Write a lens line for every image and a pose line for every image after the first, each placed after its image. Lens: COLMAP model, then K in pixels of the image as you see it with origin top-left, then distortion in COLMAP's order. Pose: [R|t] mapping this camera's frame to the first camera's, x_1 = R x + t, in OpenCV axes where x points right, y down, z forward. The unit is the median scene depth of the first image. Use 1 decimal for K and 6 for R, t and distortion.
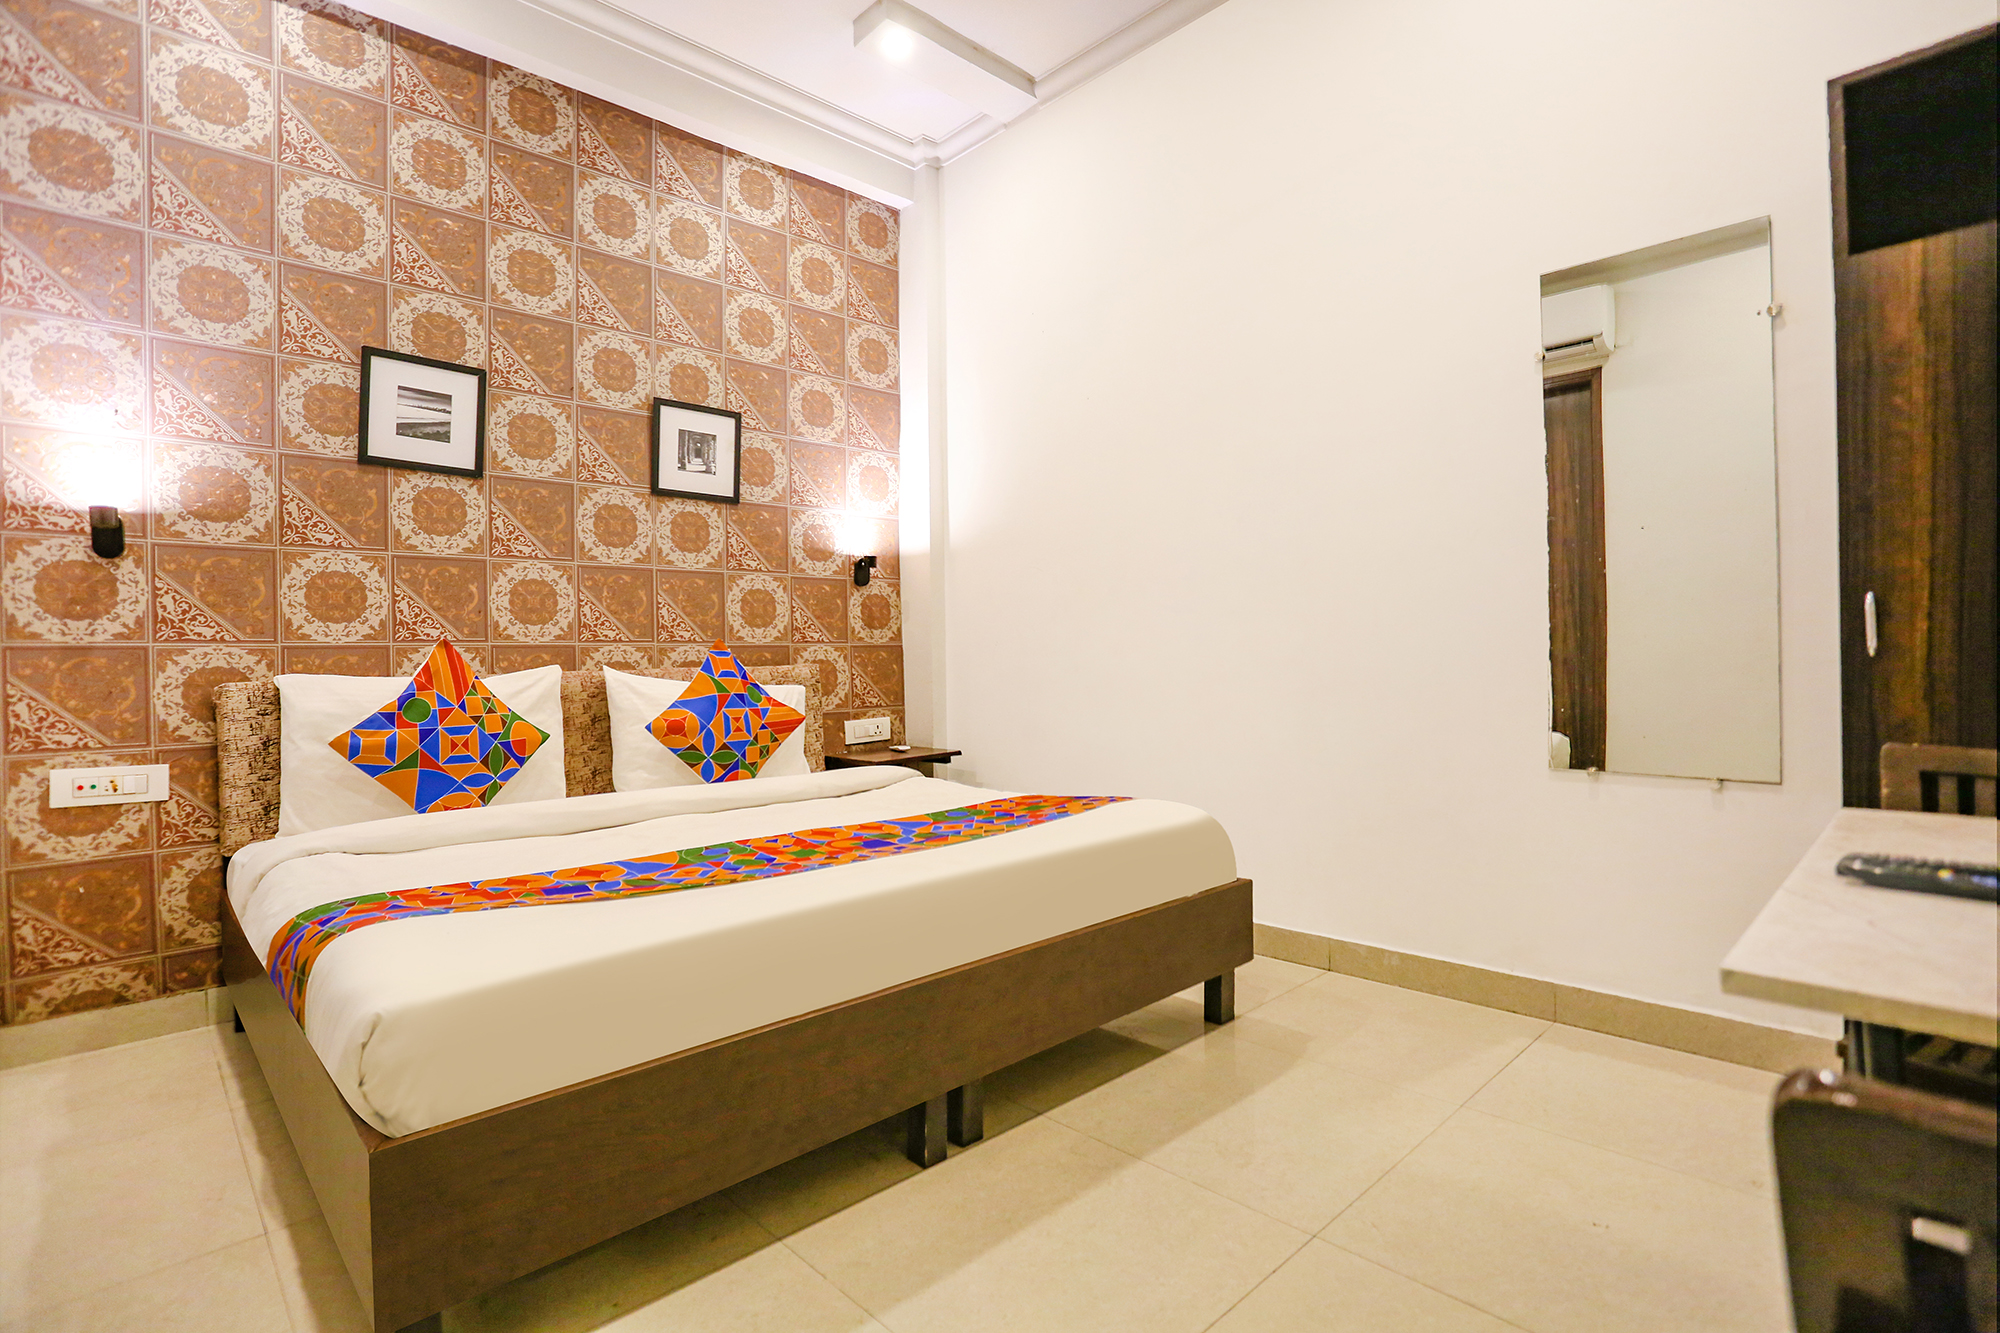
lens RADIAL K [[972.7, 0, 1001.0], [0, 972.7, 656.8], [0, 0, 1]] dist [-0.076619, 0.039016]
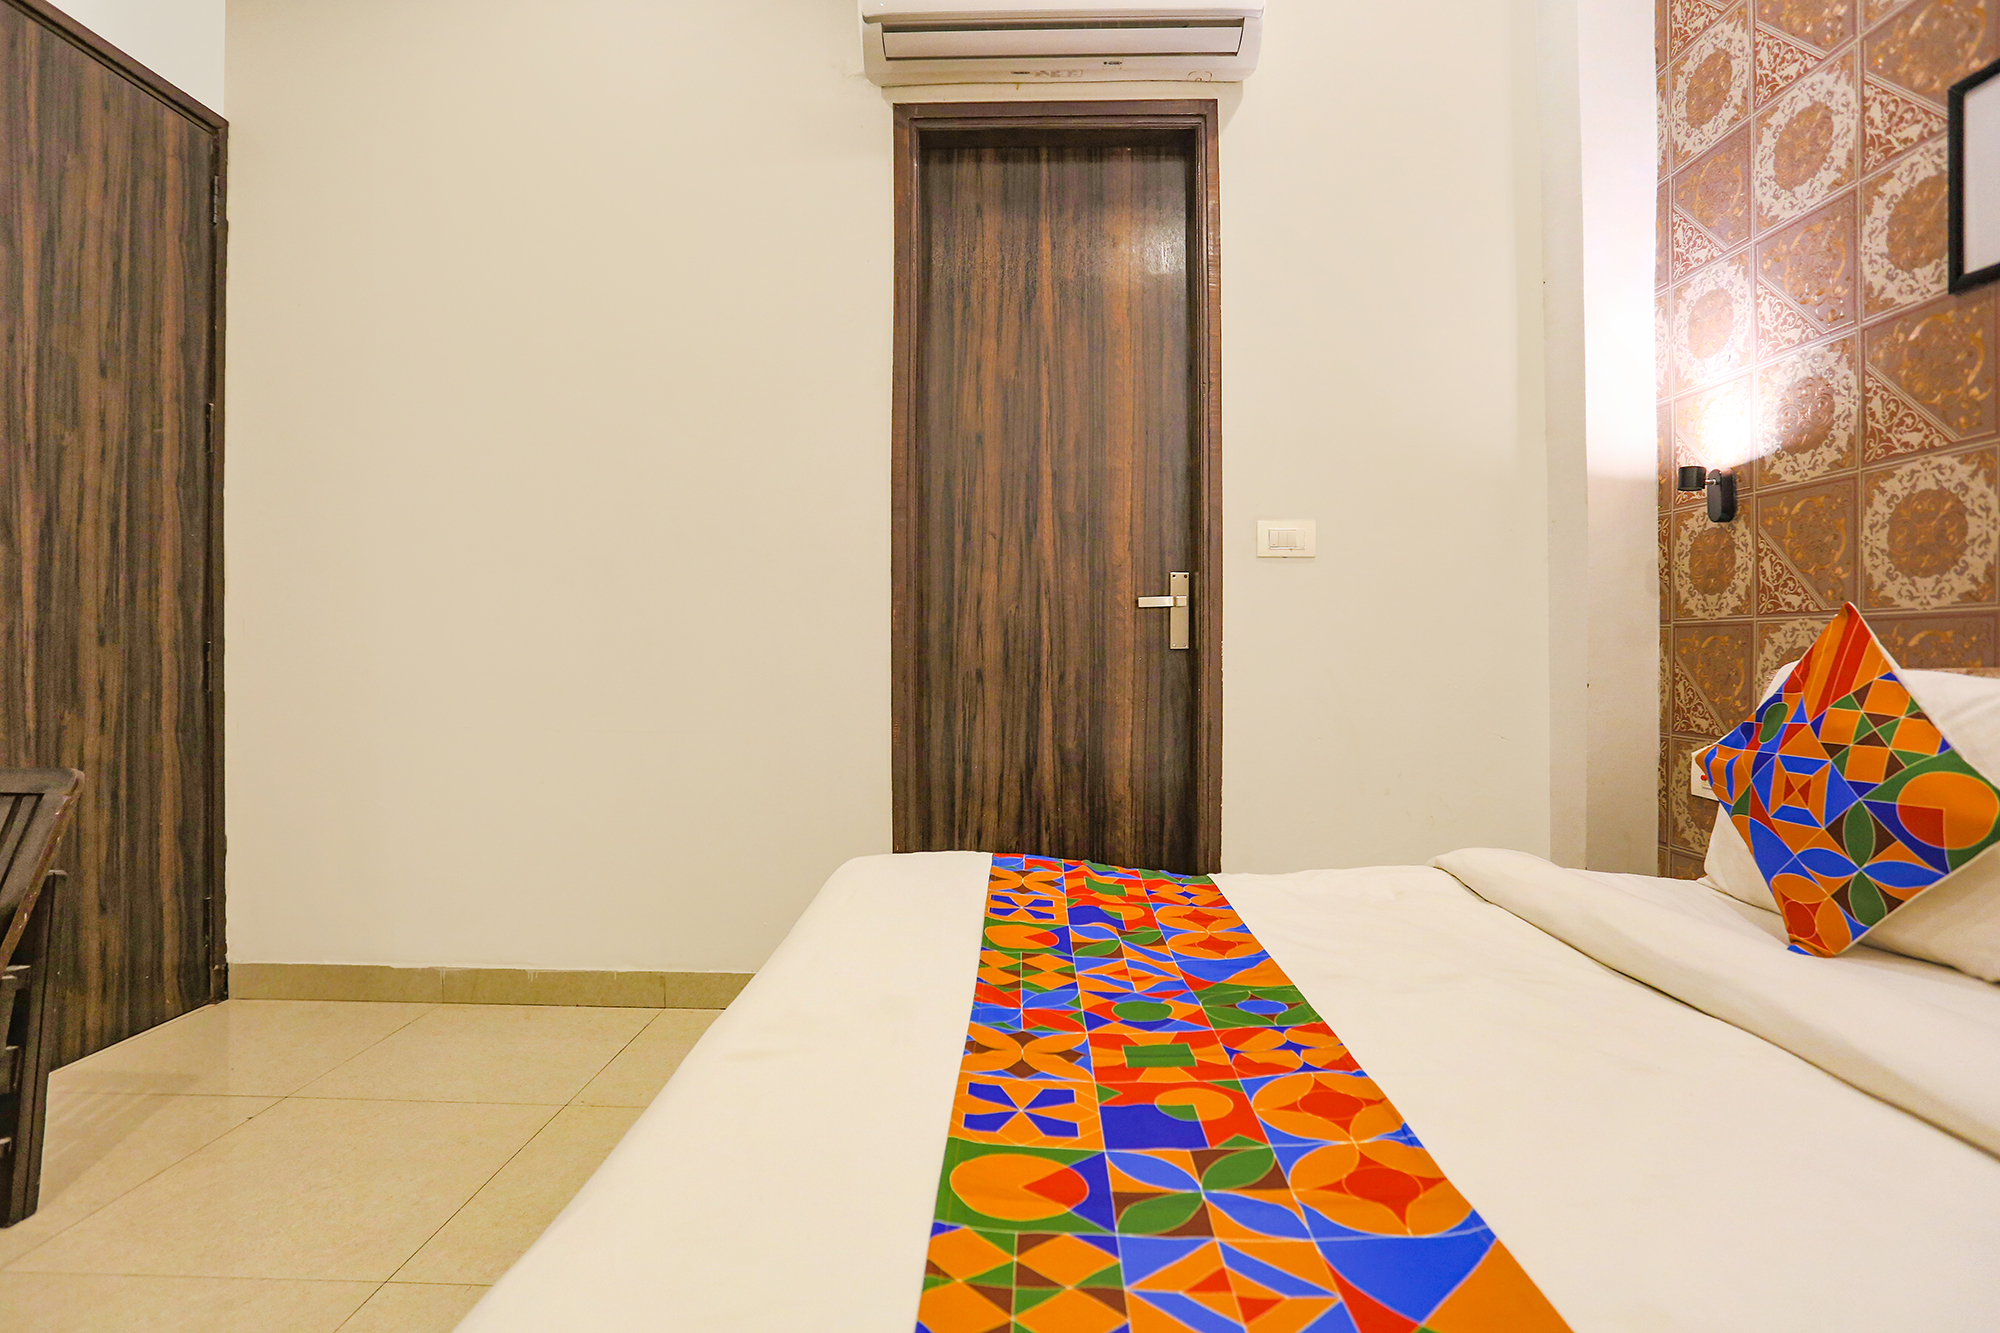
lens RADIAL K [[1030.8, 0, 1000.4], [0, 1030.8, 657.0], [0, 0, 1]] dist [-0.069105, 0.030643]
pose [[-0.706684, 0.020482, -0.707233, 0.140410], [0.014630, 0.999790, 0.014337, -0.001778], [0.707378, -0.000215, -0.706836, 0.887558]]
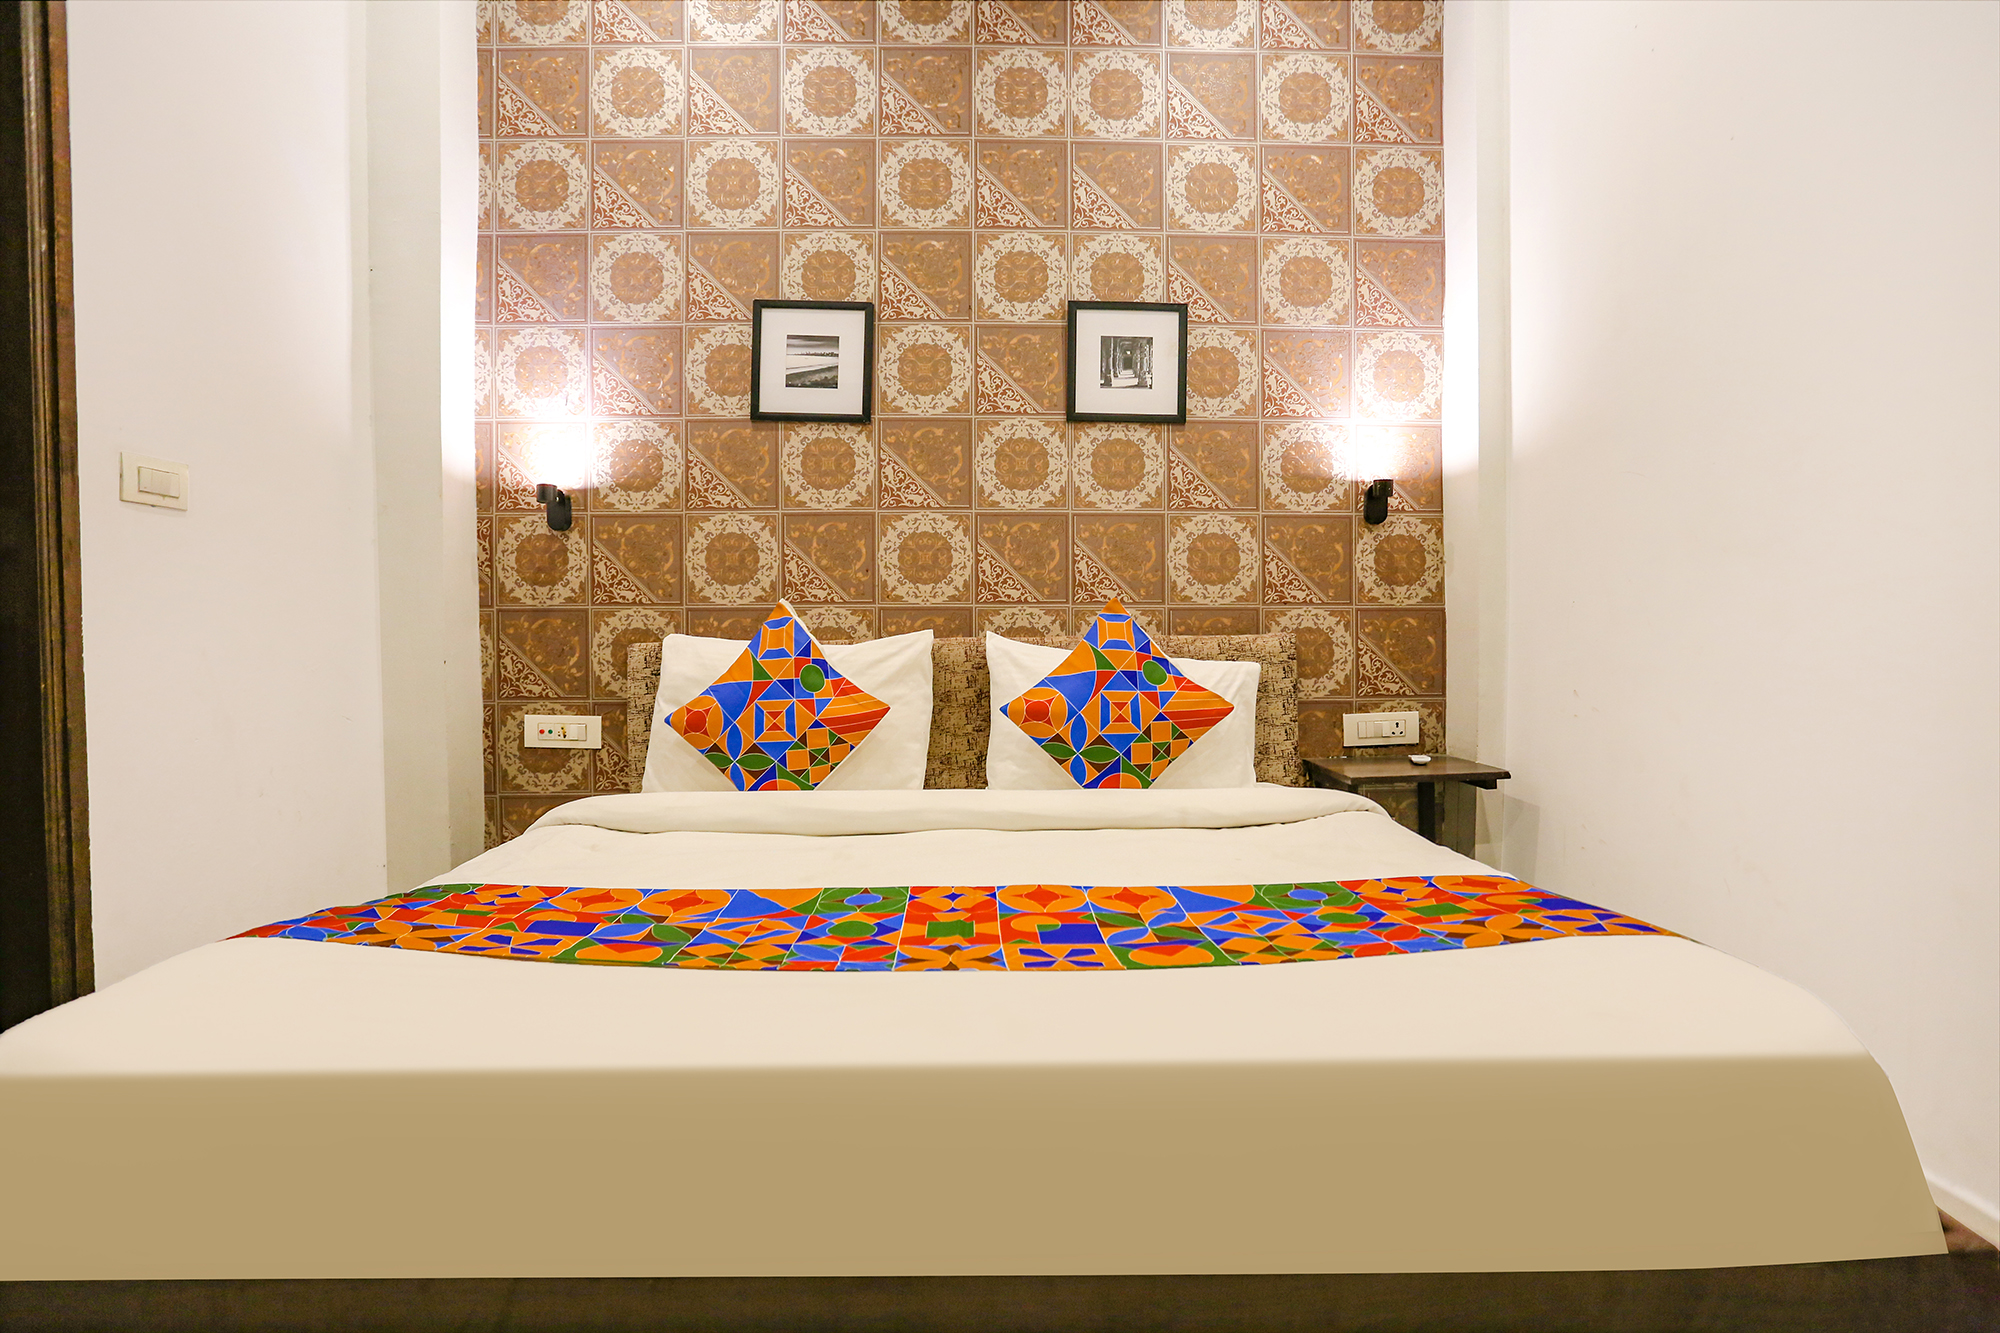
lens RADIAL K [[972.7, 0, 1001.0], [0, 972.7, 656.8], [0, 0, 1]] dist [-0.076619, 0.039016]
pose [[0.734079, 0.029231, -0.678435, 0.168065], [-0.007828, 0.999371, 0.034589, 0.001845], [0.679019, -0.020081, 0.733846, 0.383324]]
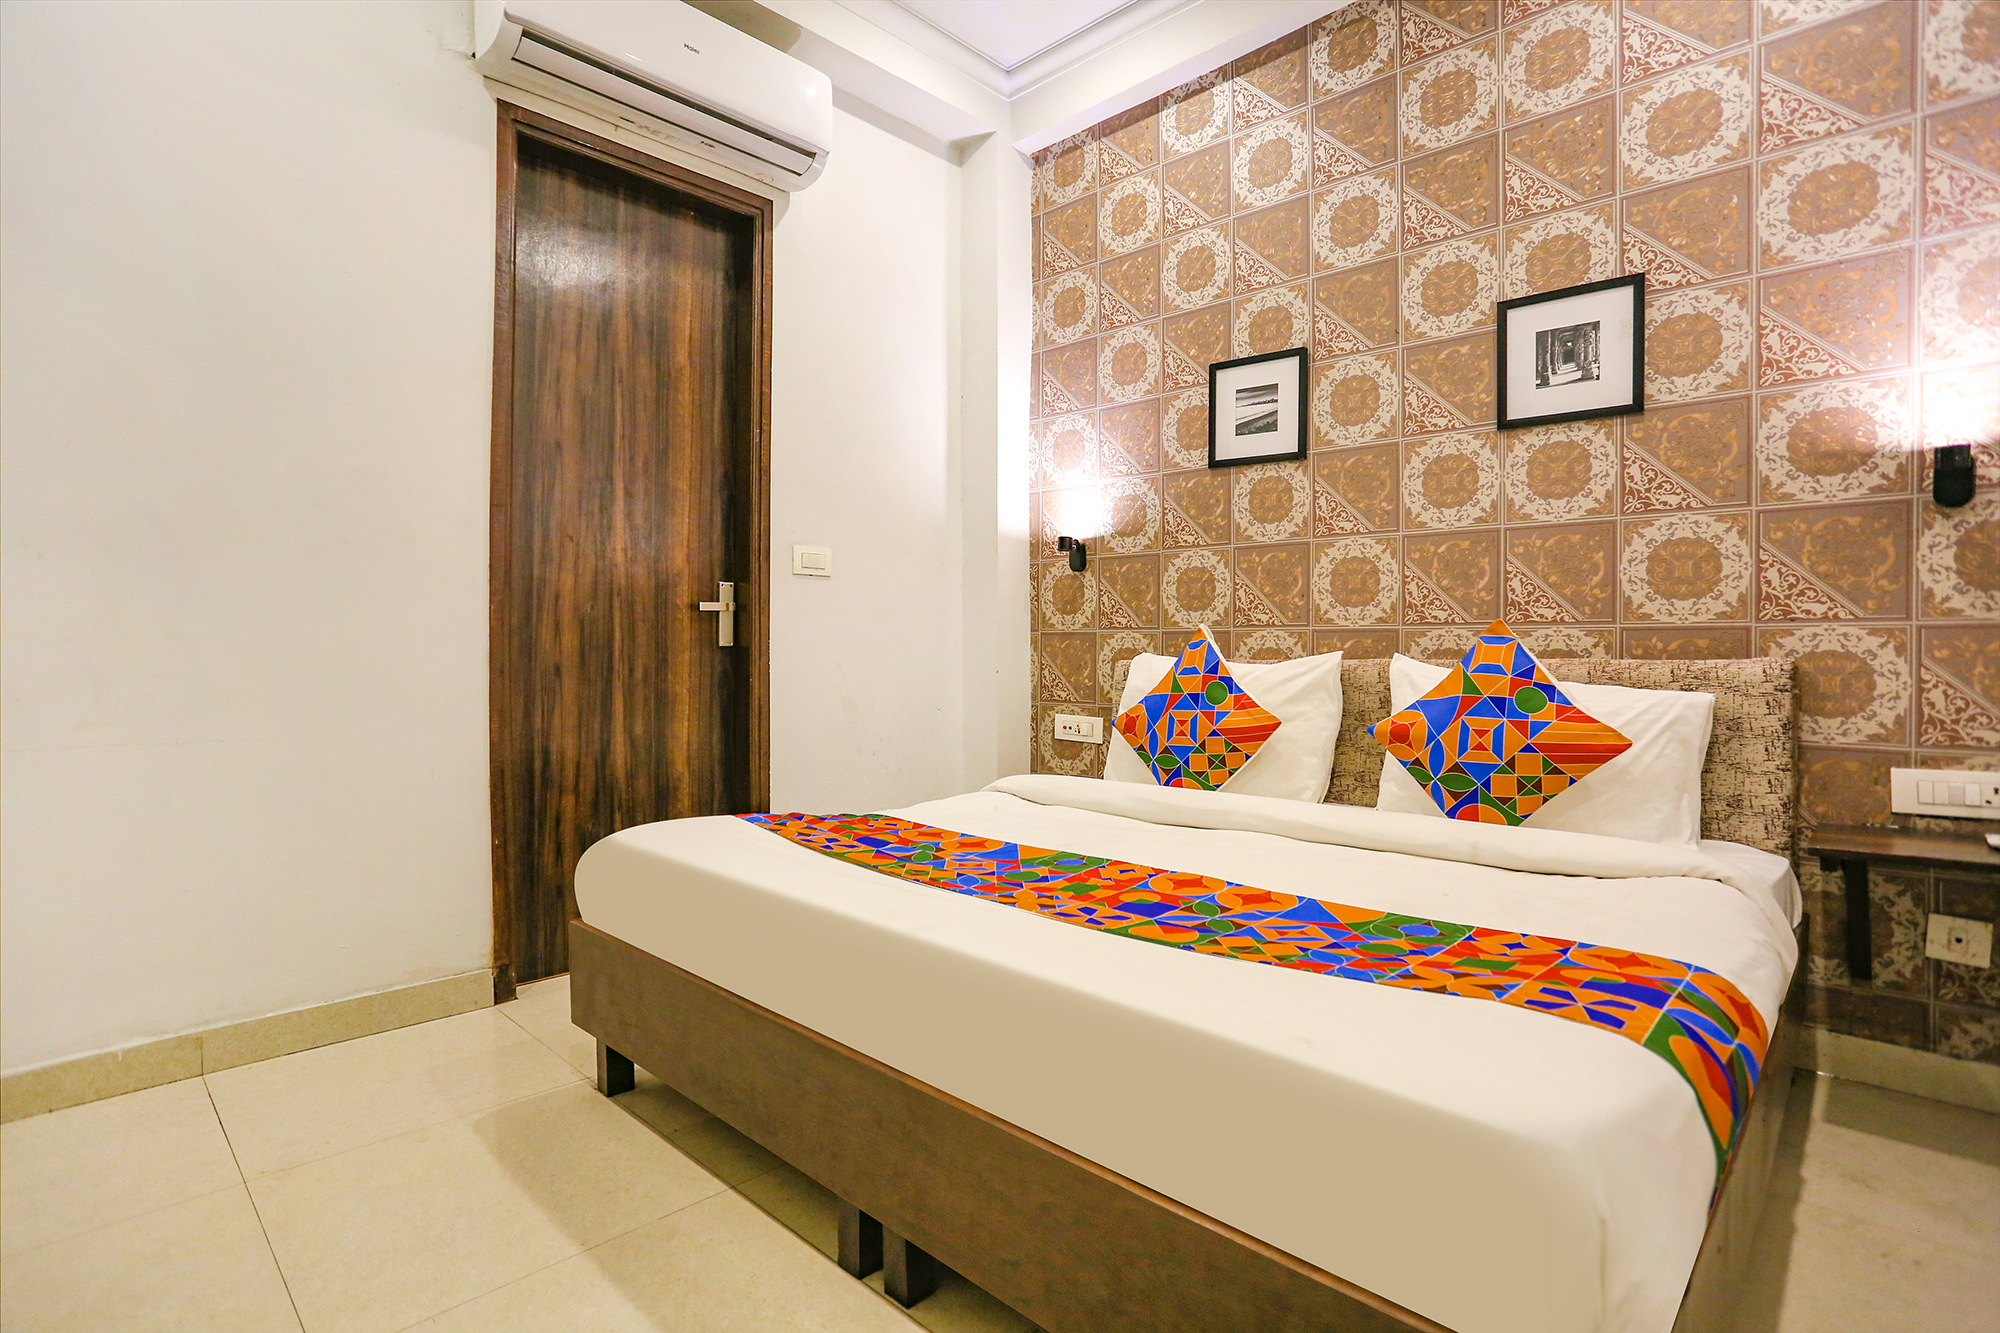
lens RADIAL K [[972.7, 0, 1001.0], [0, 972.7, 656.8], [0, 0, 1]] dist [-0.076619, 0.039016]
pose [[0.039935, 0.024093, -0.998912, 0.409954], [-0.002033, 0.999709, 0.024031, -0.007163], [0.999200, 0.001071, 0.039972, 0.615443]]
